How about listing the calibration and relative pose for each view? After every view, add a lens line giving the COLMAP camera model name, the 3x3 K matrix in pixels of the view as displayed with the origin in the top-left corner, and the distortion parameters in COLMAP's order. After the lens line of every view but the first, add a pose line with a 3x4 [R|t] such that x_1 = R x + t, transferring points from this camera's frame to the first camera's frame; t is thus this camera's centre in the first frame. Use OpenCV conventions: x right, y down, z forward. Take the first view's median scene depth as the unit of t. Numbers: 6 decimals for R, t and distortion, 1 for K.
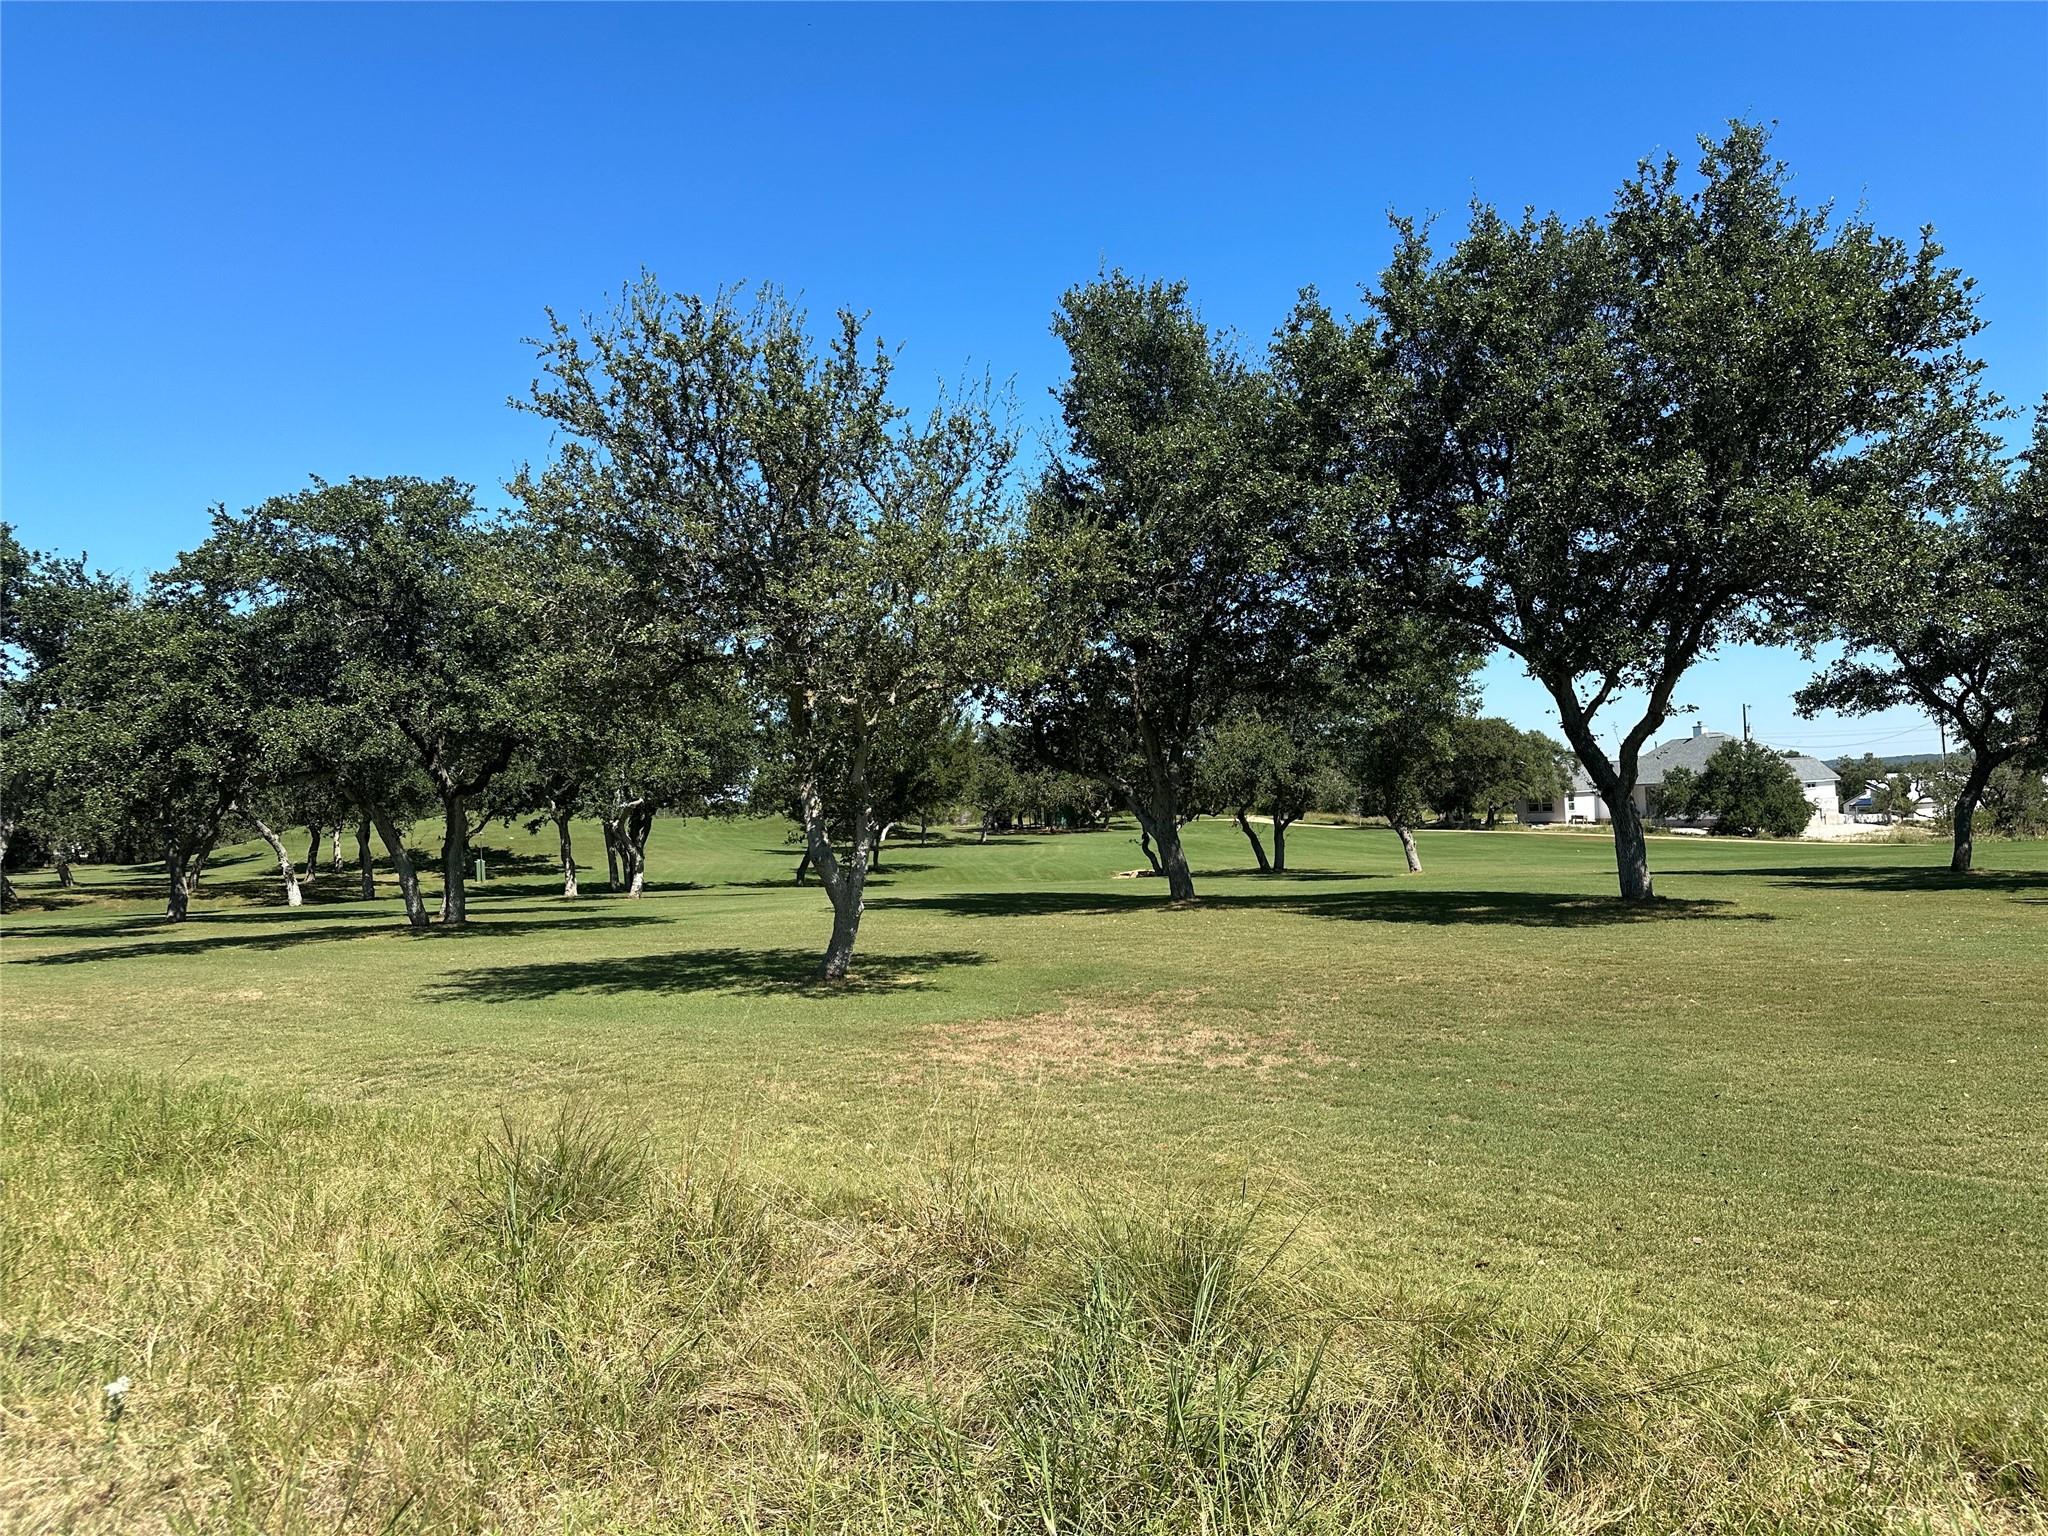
lens RADIAL K [[1420.6, 0, 1024.0], [0, 1420.6, 768.0], [0, 0, 1]] dist [0.050137, -0.106940]
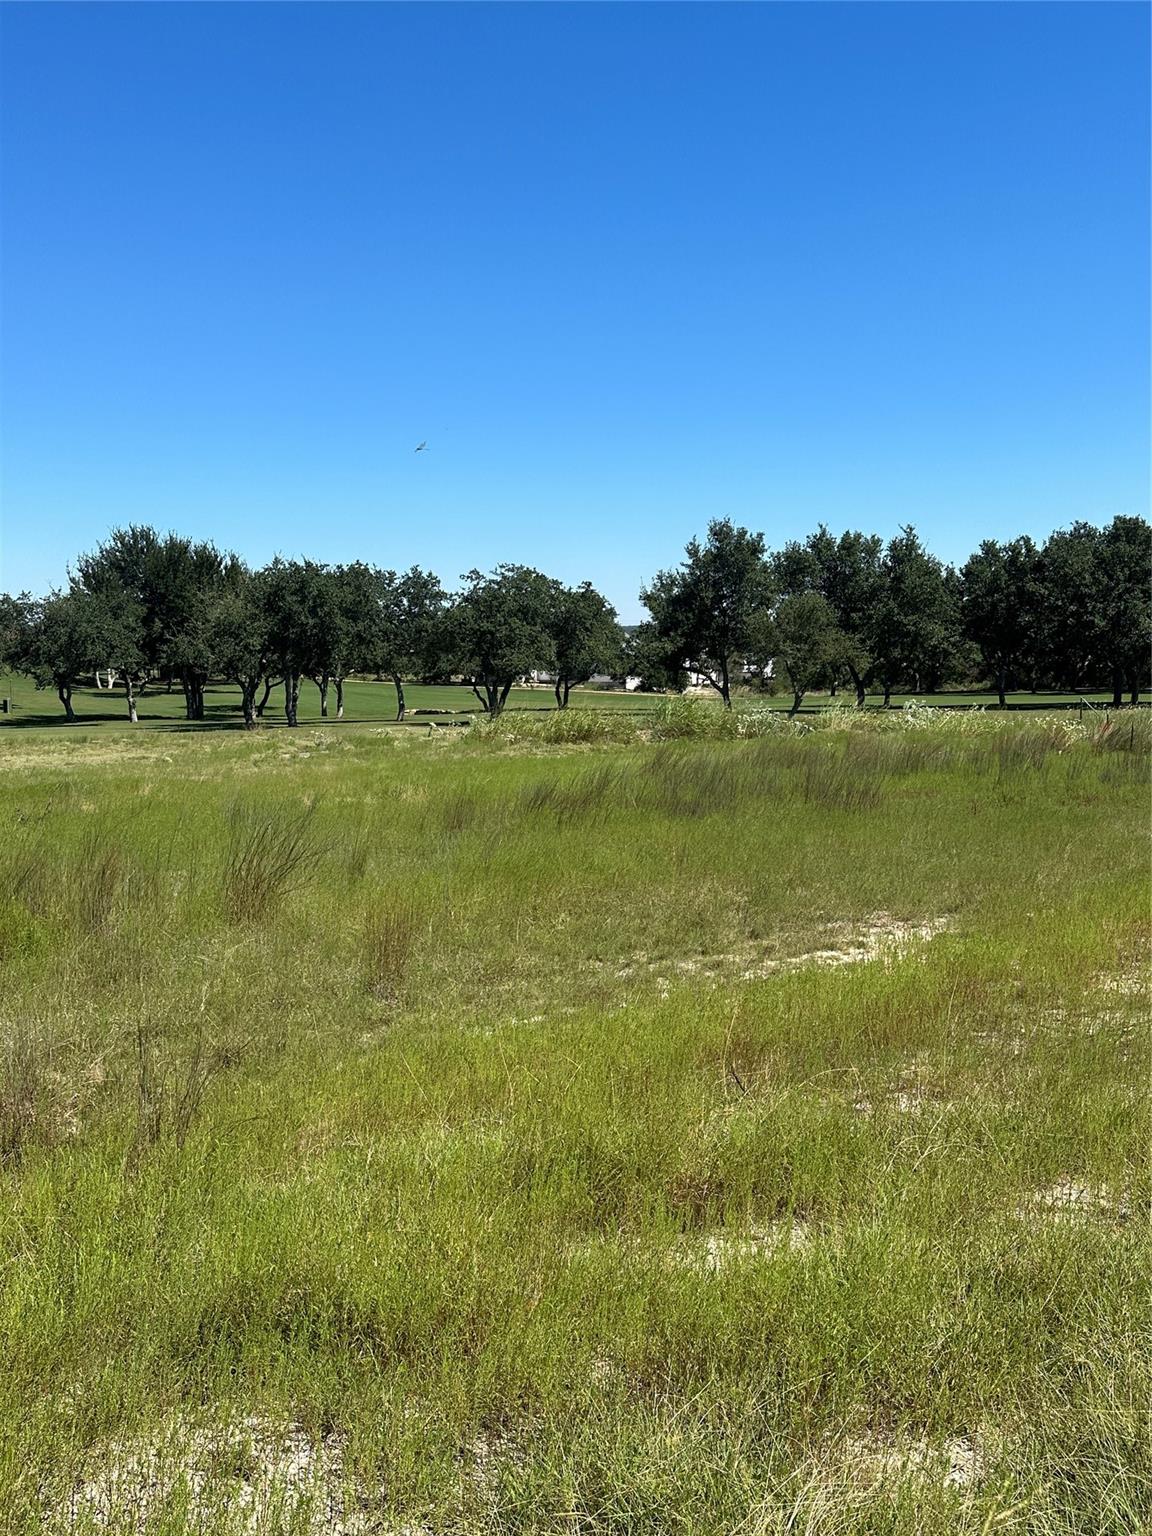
lens RADIAL K [[1431.4, 0, 574.0], [0, 1431.4, 821.0], [0, 0, 1]] dist [0.112204, 0.002036]
pose [[0.851388, -0.034921, 0.523372, -1.037031], [-0.038919, 0.990826, 0.129421, -0.039187], [-0.523090, -0.130556, 0.842218, -0.872770]]
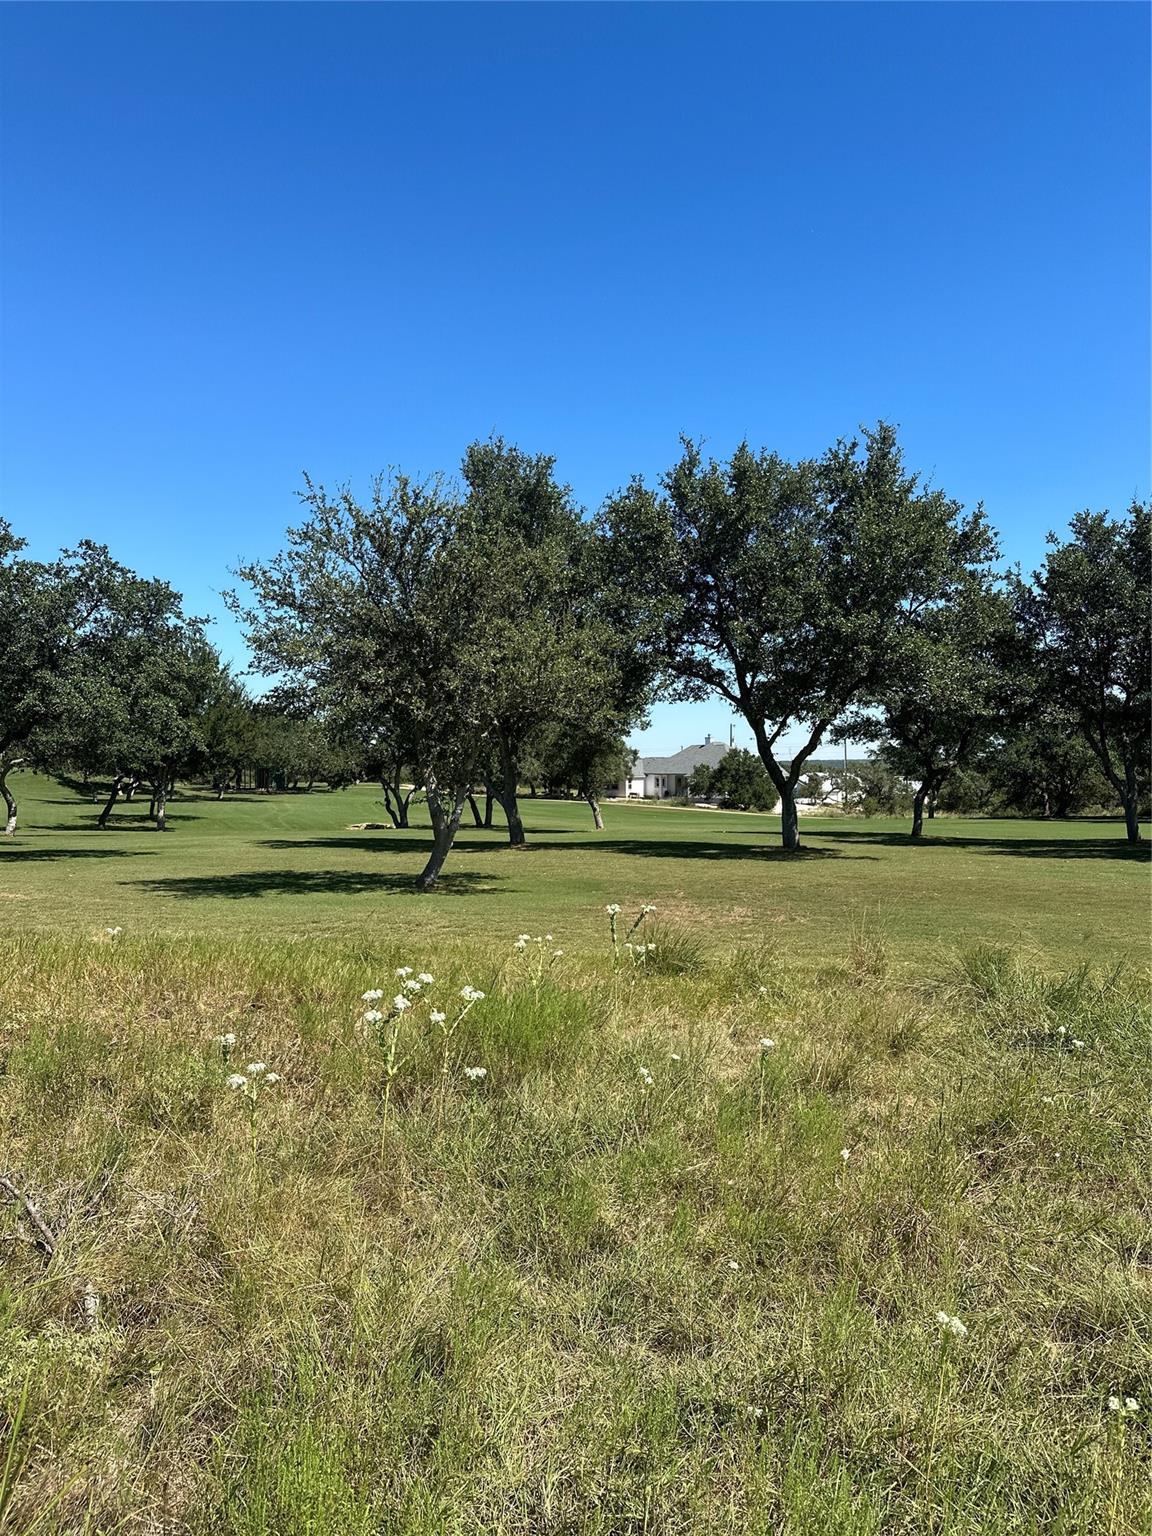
lens RADIAL K [[1065.5, 0, 582.5], [0, 1065.5, 776.8], [0, 0, 1]] dist [0.050137, -0.106940]
pose [[0.938930, 0.038622, 0.341933, -0.122236], [-0.047690, 0.998697, 0.018148, -0.003341], [-0.340787, -0.033346, 0.939549, -0.068580]]
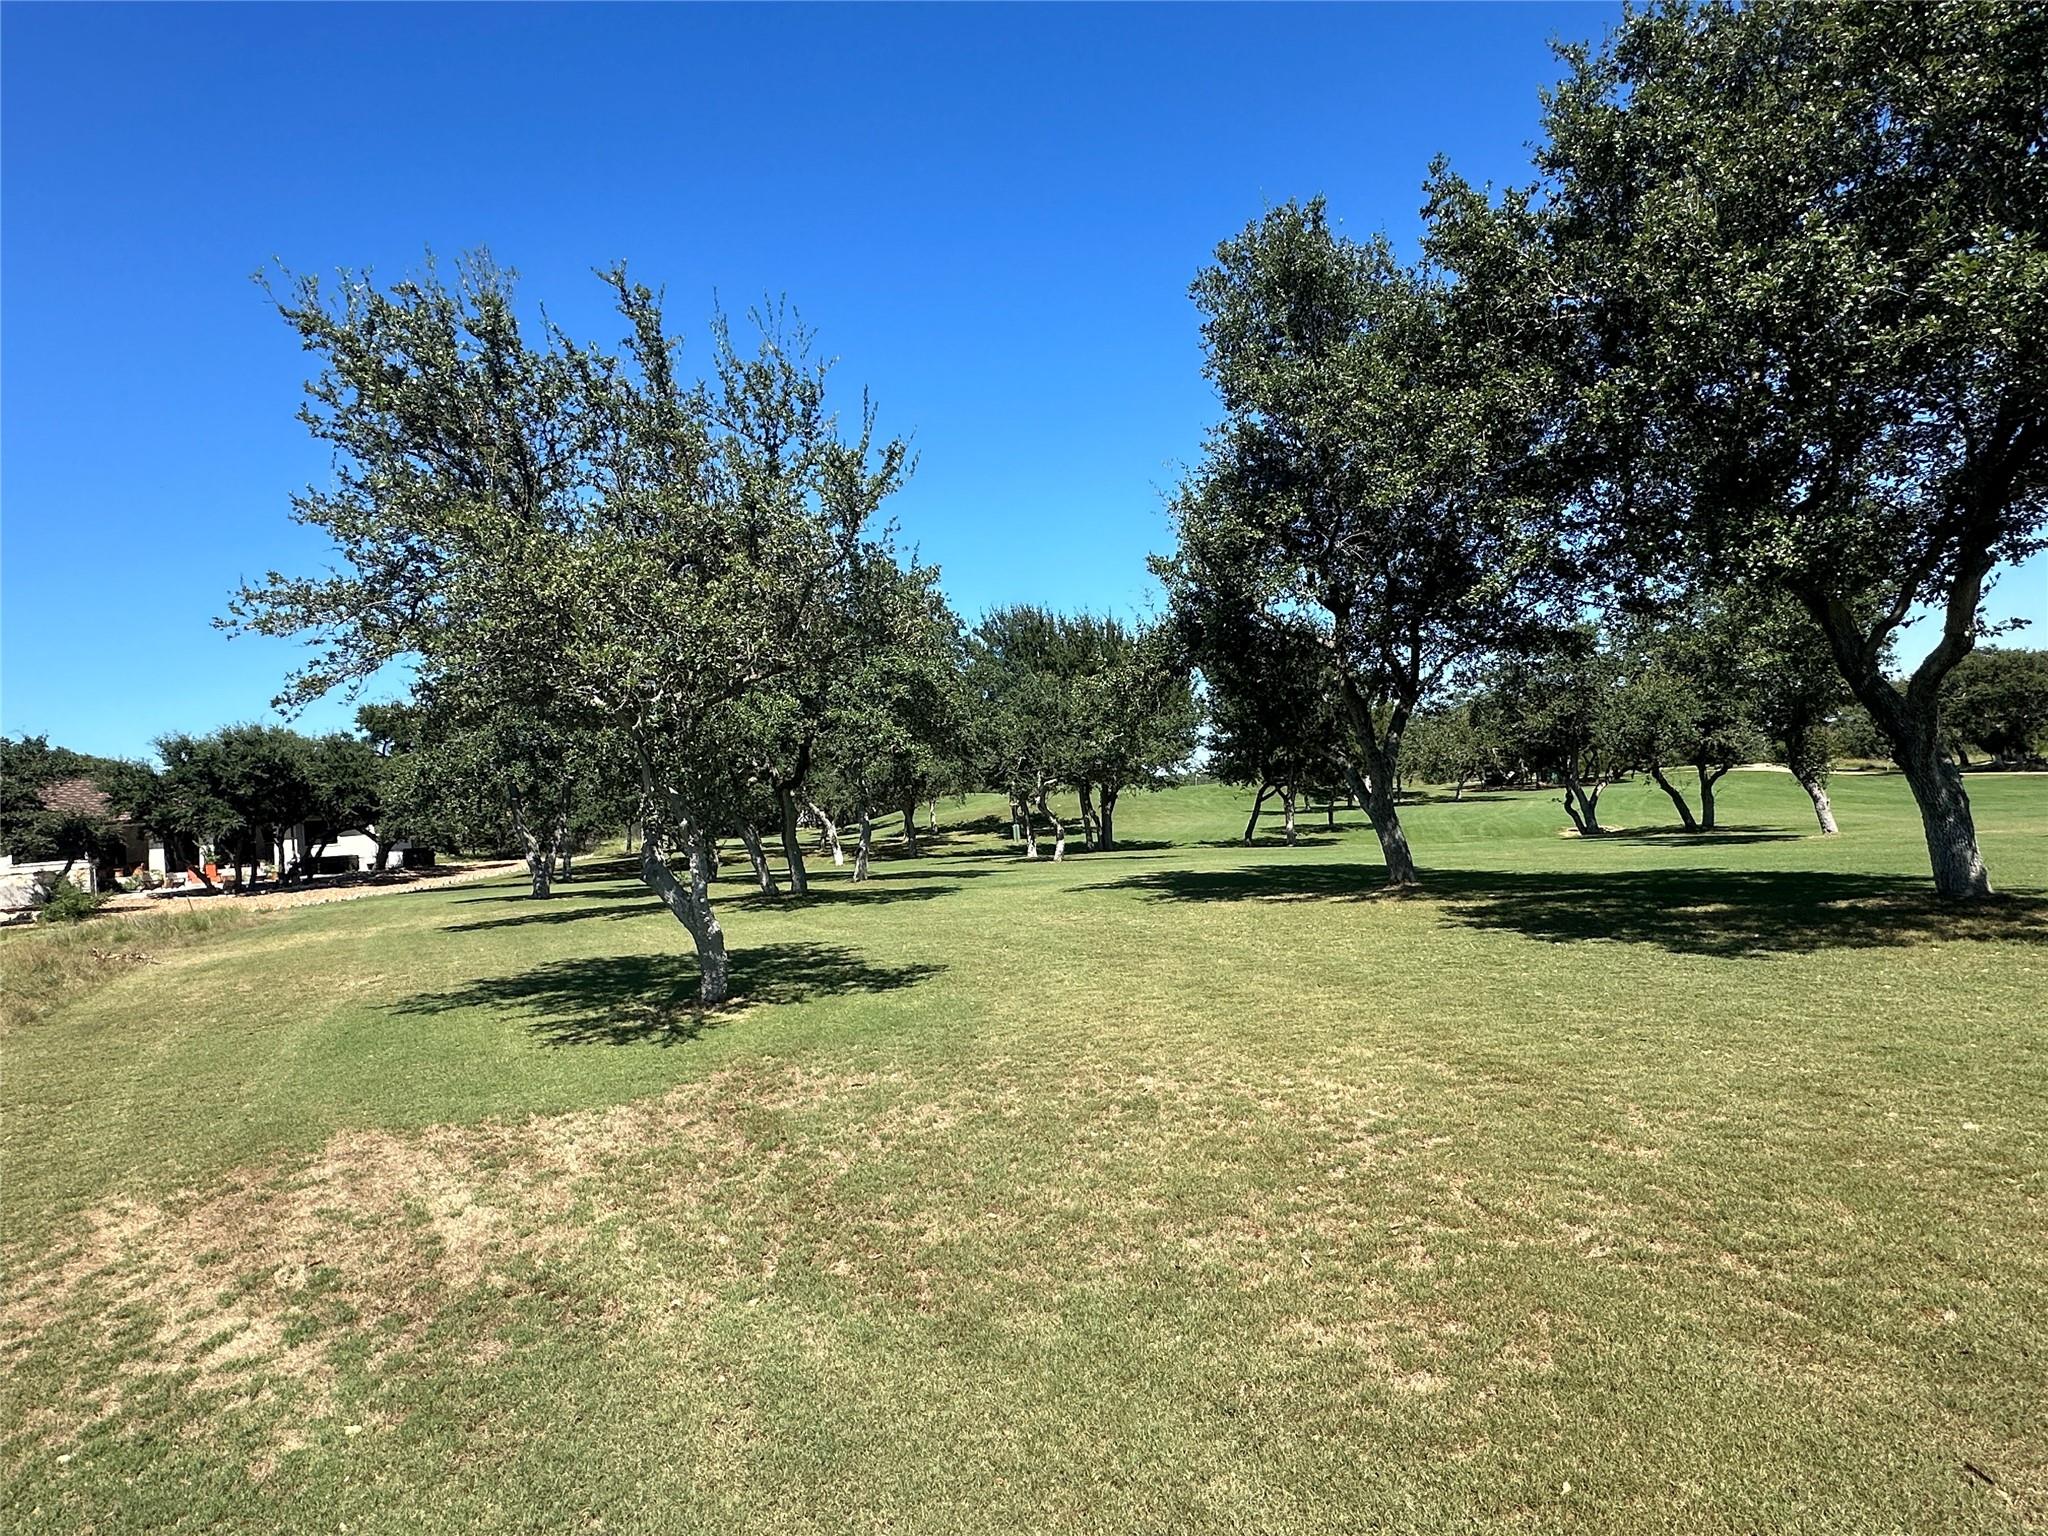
lens RADIAL K [[1127.3, 0, 1024.0], [0, 1127.3, 768.0], [0, 0, 1]] dist [-0.031104, -0.000144]
pose [[0.894880, -0.035168, -0.444919, 0.116114], [0.046247, 0.998831, 0.014066, -0.000810], [0.443905, -0.033164, 0.895460, 0.134451]]
